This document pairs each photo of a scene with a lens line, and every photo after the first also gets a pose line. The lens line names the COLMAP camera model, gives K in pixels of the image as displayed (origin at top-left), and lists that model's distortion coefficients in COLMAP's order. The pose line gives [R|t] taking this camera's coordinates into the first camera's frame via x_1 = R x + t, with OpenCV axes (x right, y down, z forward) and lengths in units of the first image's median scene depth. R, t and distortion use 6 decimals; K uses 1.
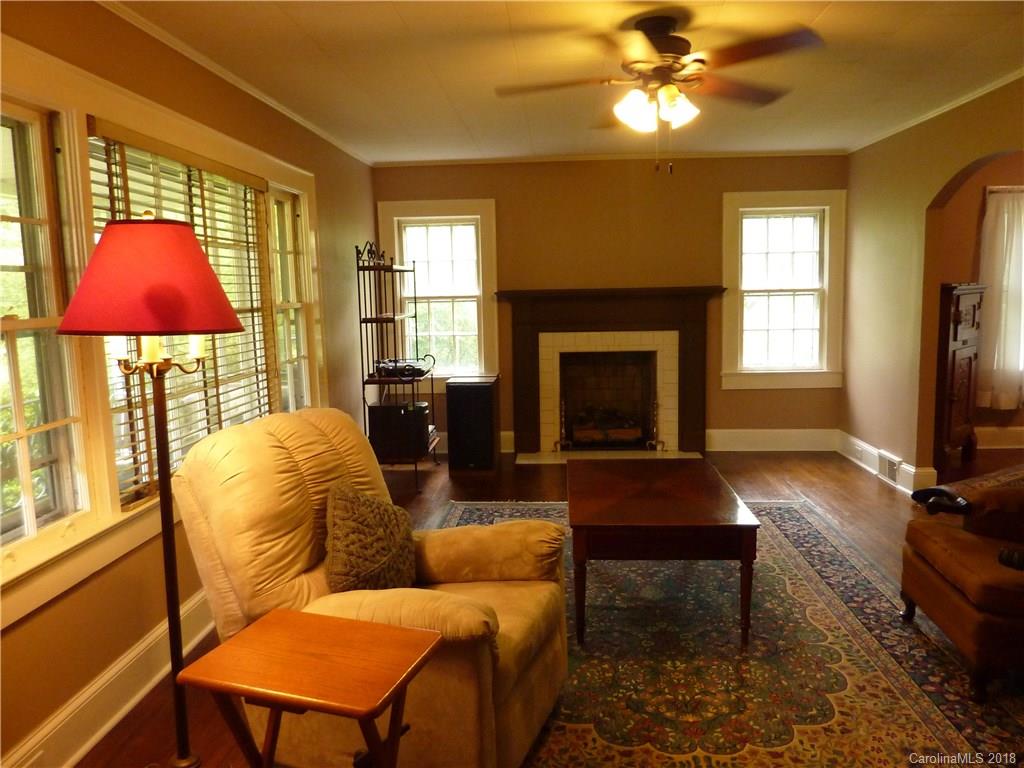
lens RADIAL K [[758.9, 0, 512.5], [0, 758.9, 383.0], [0, 0, 1]] dist [-0.006596, -0.004788]
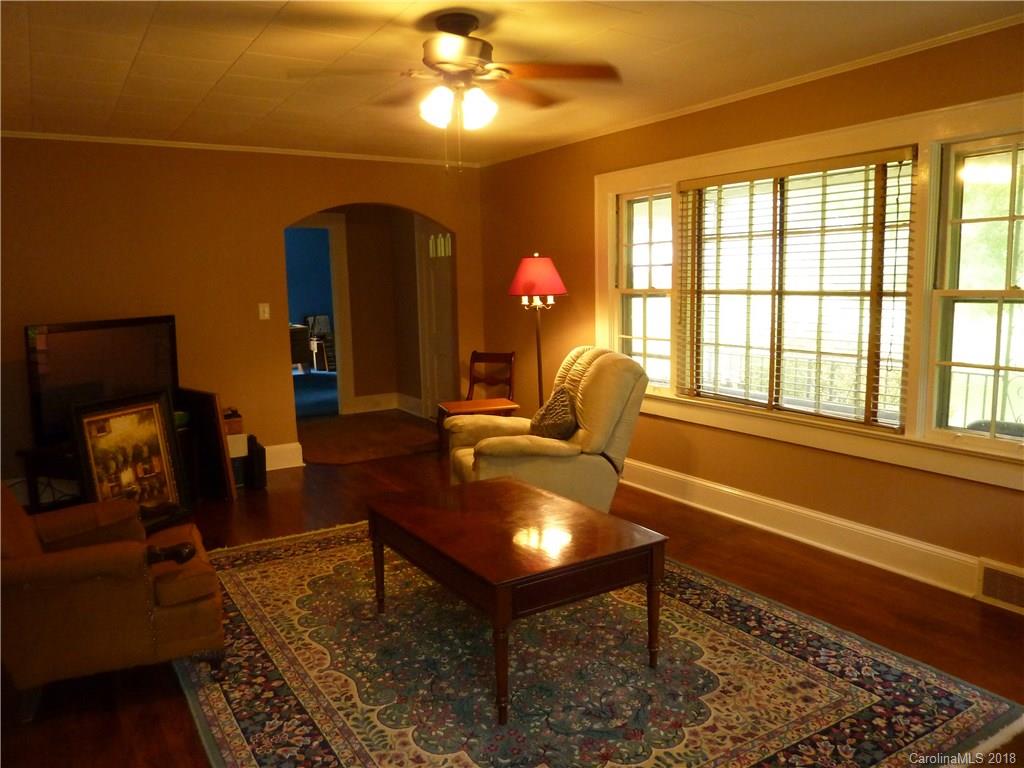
lens RADIAL K [[758.9, 0, 512.6], [0, 758.9, 383.9], [0, 0, 1]] dist [-0.006596, -0.004788]
pose [[-0.810589, 0.115859, -0.574041, 0.722288], [-0.038436, 0.967595, 0.249565, -0.252817], [0.584353, 0.224358, -0.779868, 1.835701]]
